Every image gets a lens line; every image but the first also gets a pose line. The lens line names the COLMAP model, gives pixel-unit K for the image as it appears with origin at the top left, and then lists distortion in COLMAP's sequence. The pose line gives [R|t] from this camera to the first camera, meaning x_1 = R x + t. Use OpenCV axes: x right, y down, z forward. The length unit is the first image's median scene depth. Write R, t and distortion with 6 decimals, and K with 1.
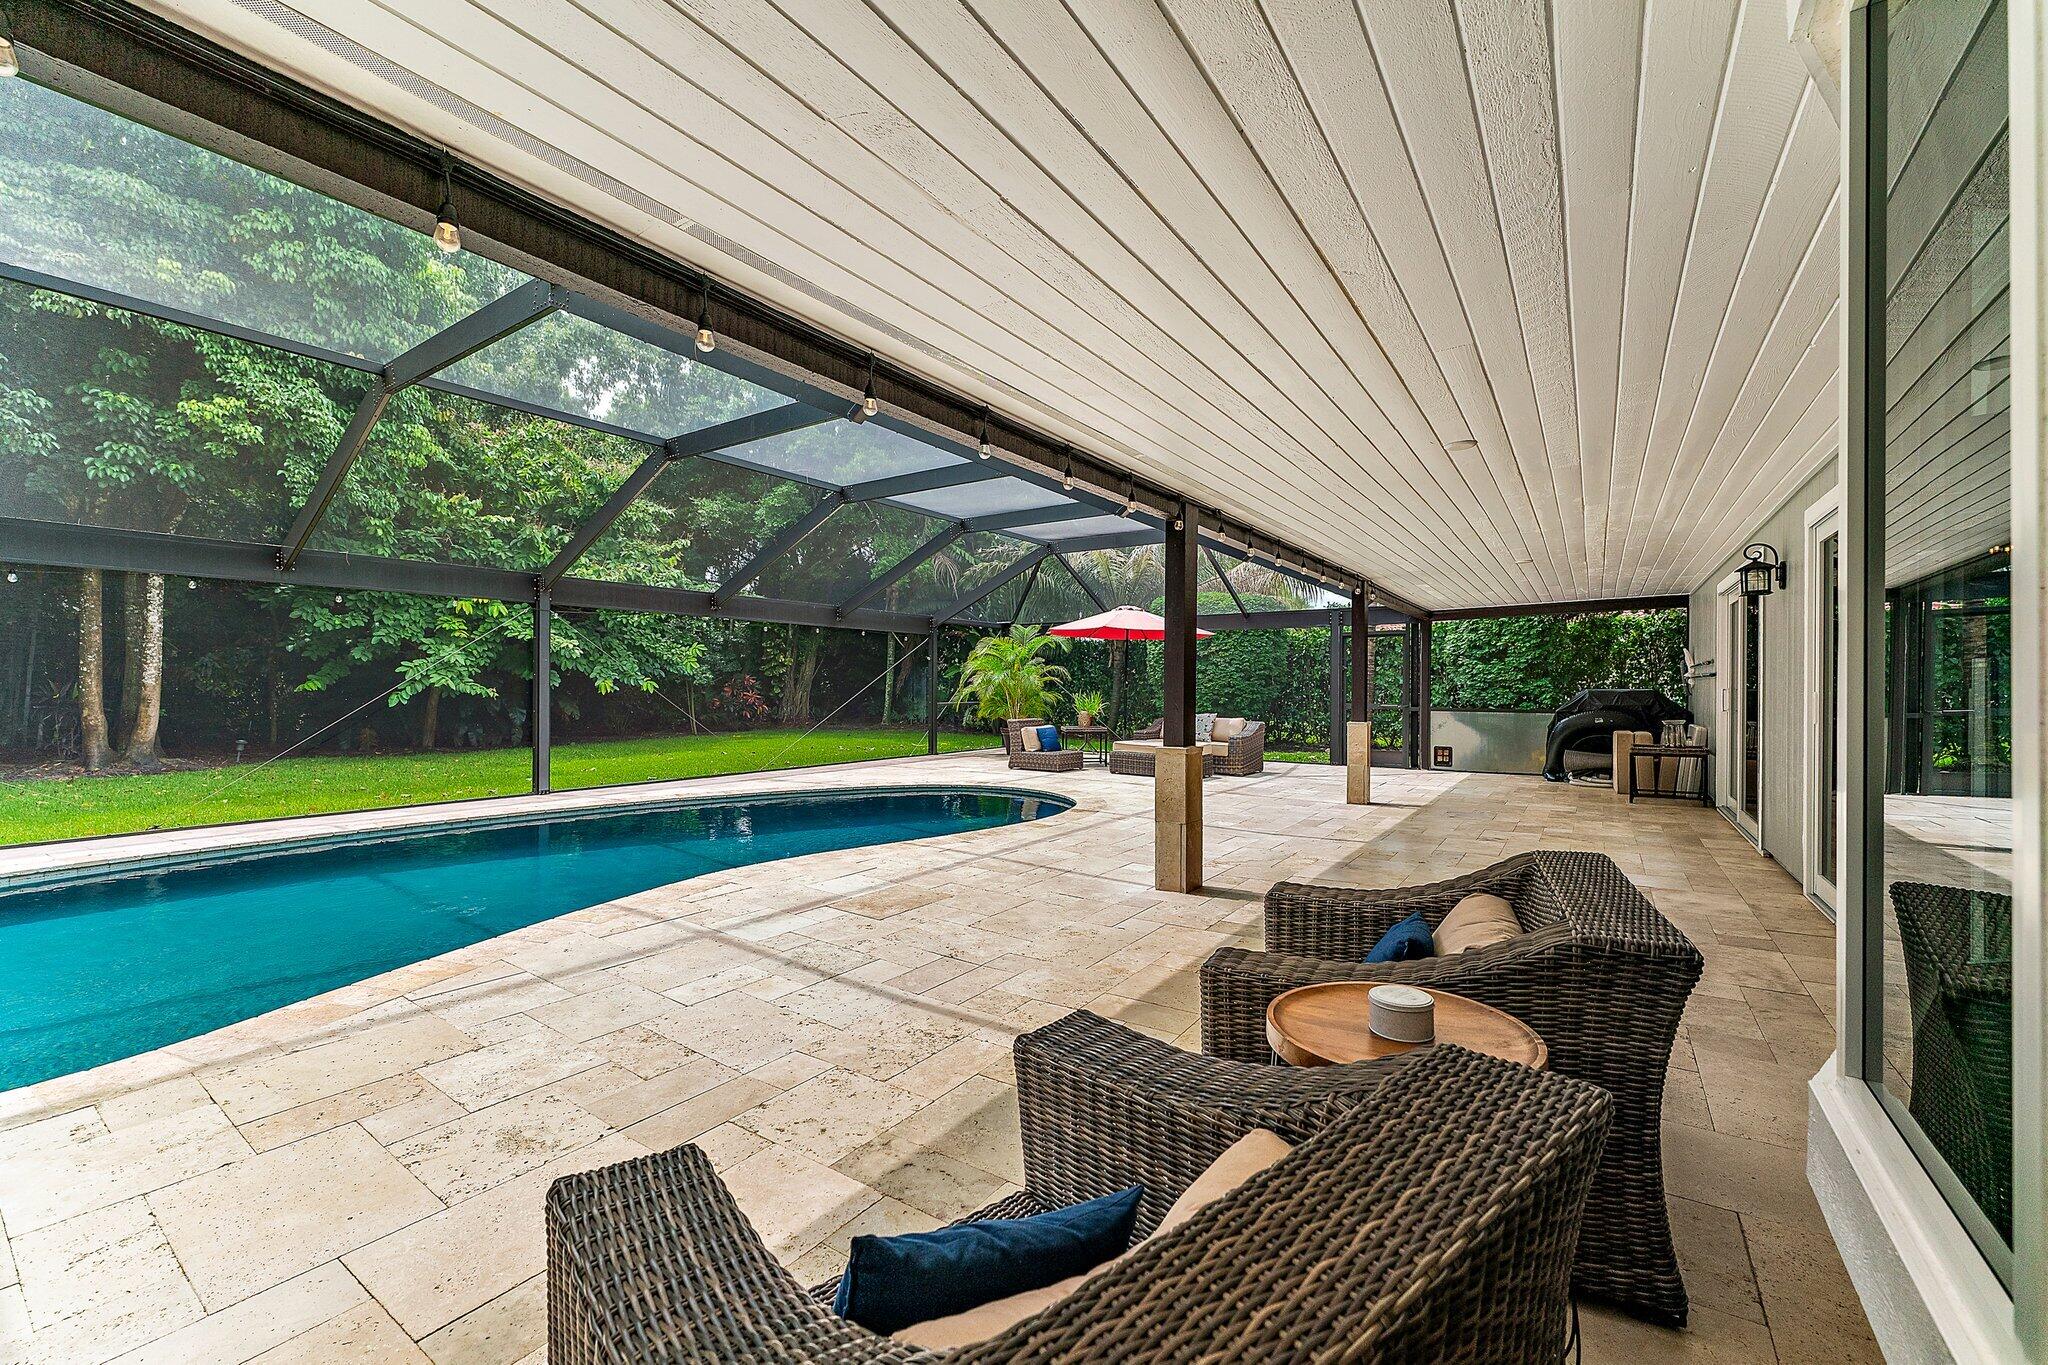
lens RADIAL K [[827.6, 0, 1019.7], [0, 827.6, 684.4], [0, 0, 1]] dist [0.002443, 0.000076]
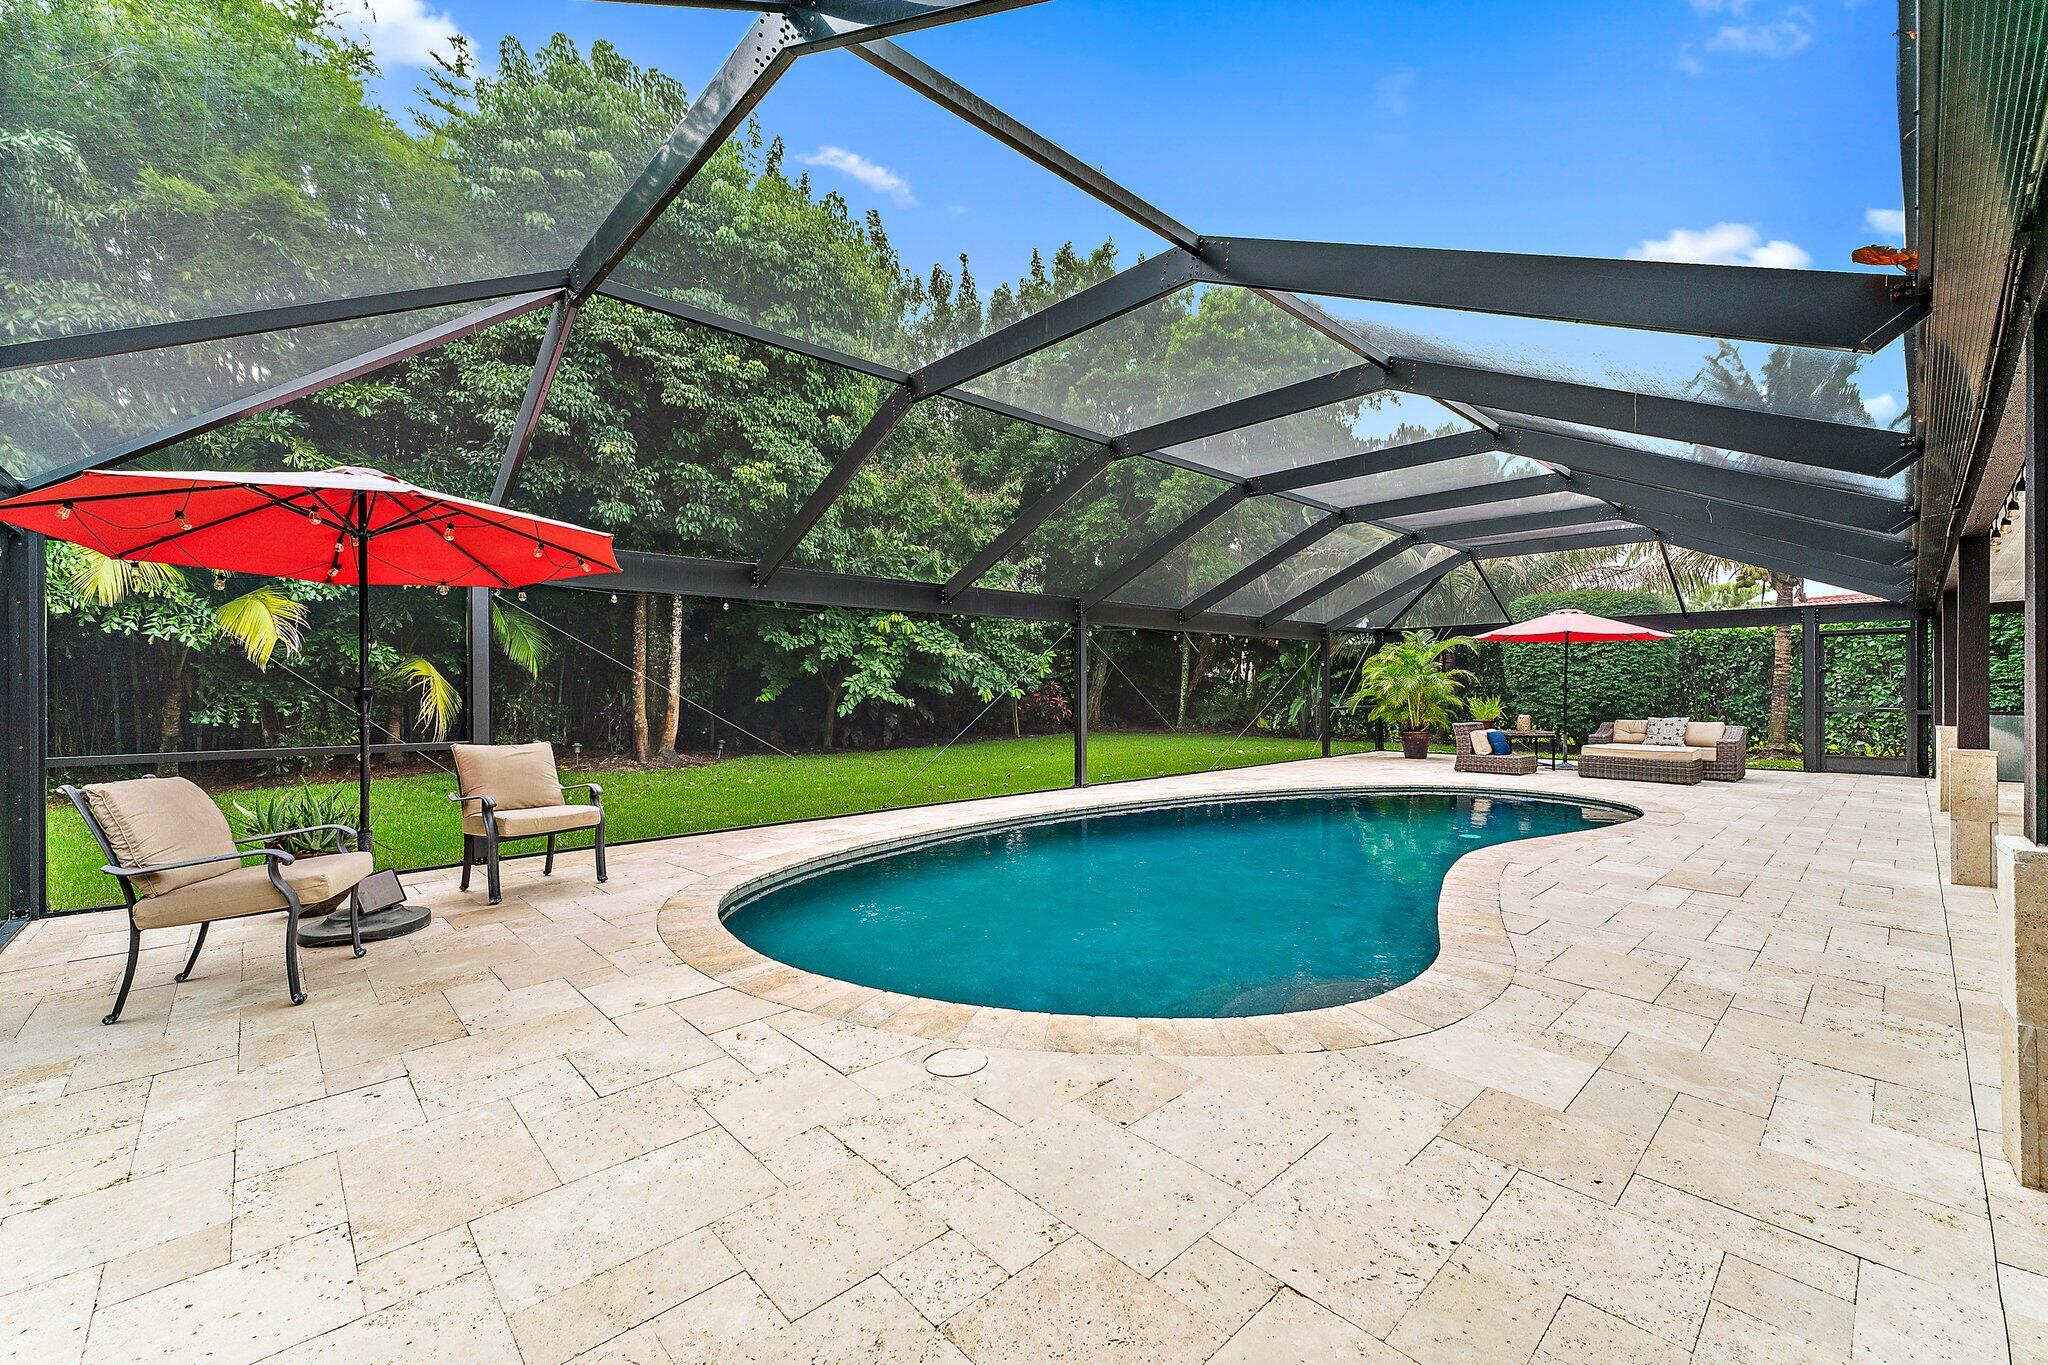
lens RADIAL K [[833.1, 0, 1012.8], [0, 833.1, 688.8], [0, 0, 1]] dist [0.002311, -0.000243]
pose [[0.977469, -0.008587, -0.210906, -0.279605], [0.008810, 0.999961, 0.000116, -0.004921], [0.210897, -0.001971, 0.977506, -0.108342]]
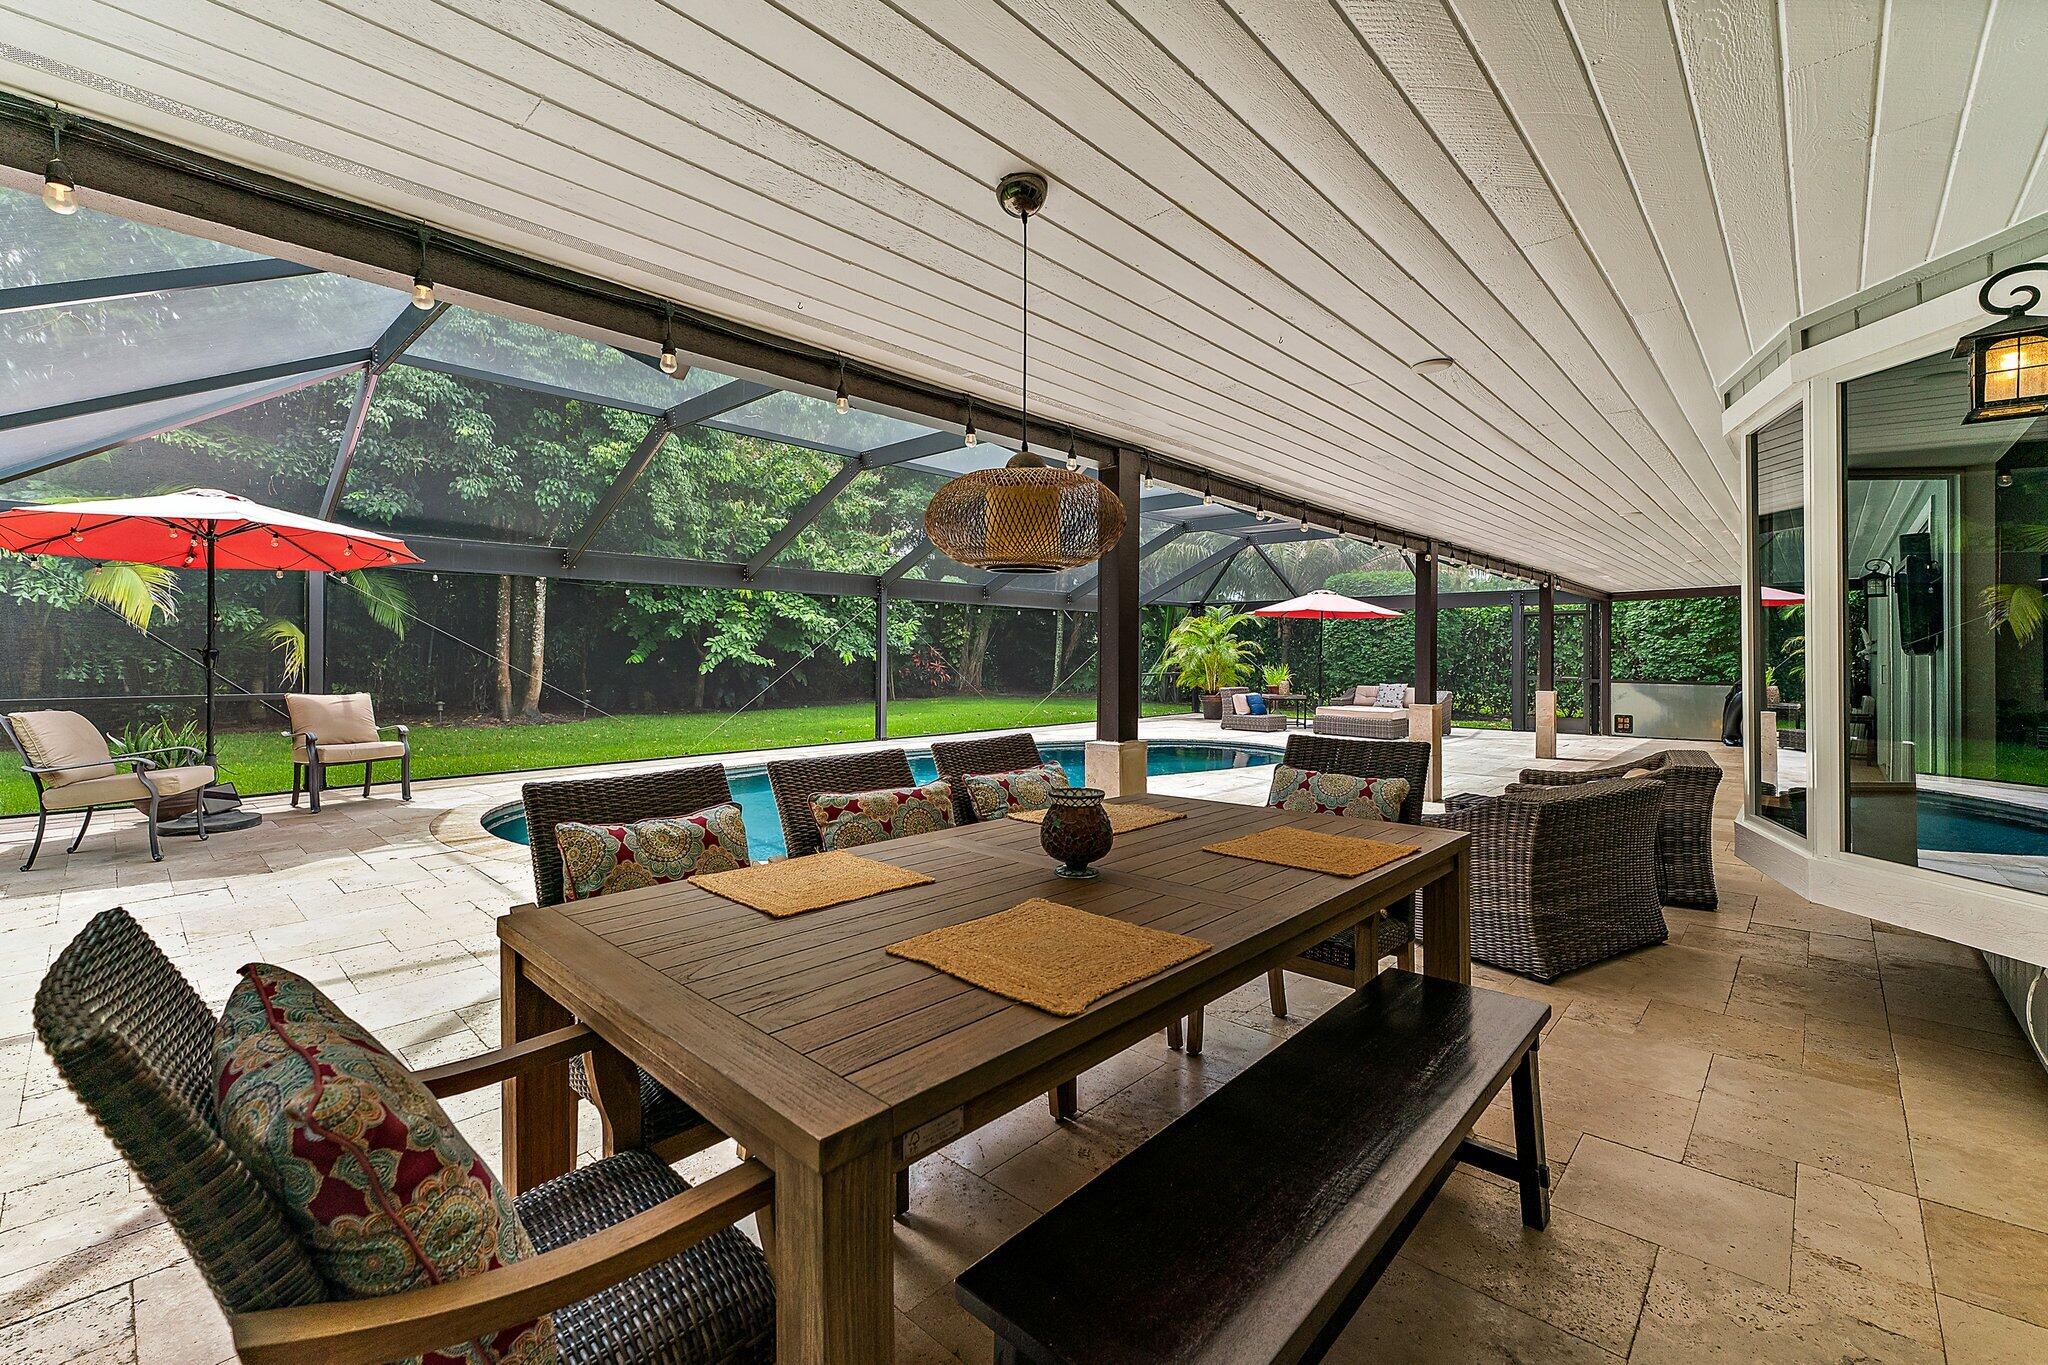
lens RADIAL K [[867.2, 0, 1000.5], [0, 867.2, 645.2], [0, 0, 1]] dist [-0.000710, 0.000372]
pose [[0.988395, -0.000345, -0.151906, -0.115680], [-0.001019, 0.999960, -0.008901, -0.005976], [0.151903, 0.008953, 0.988355, -0.232001]]
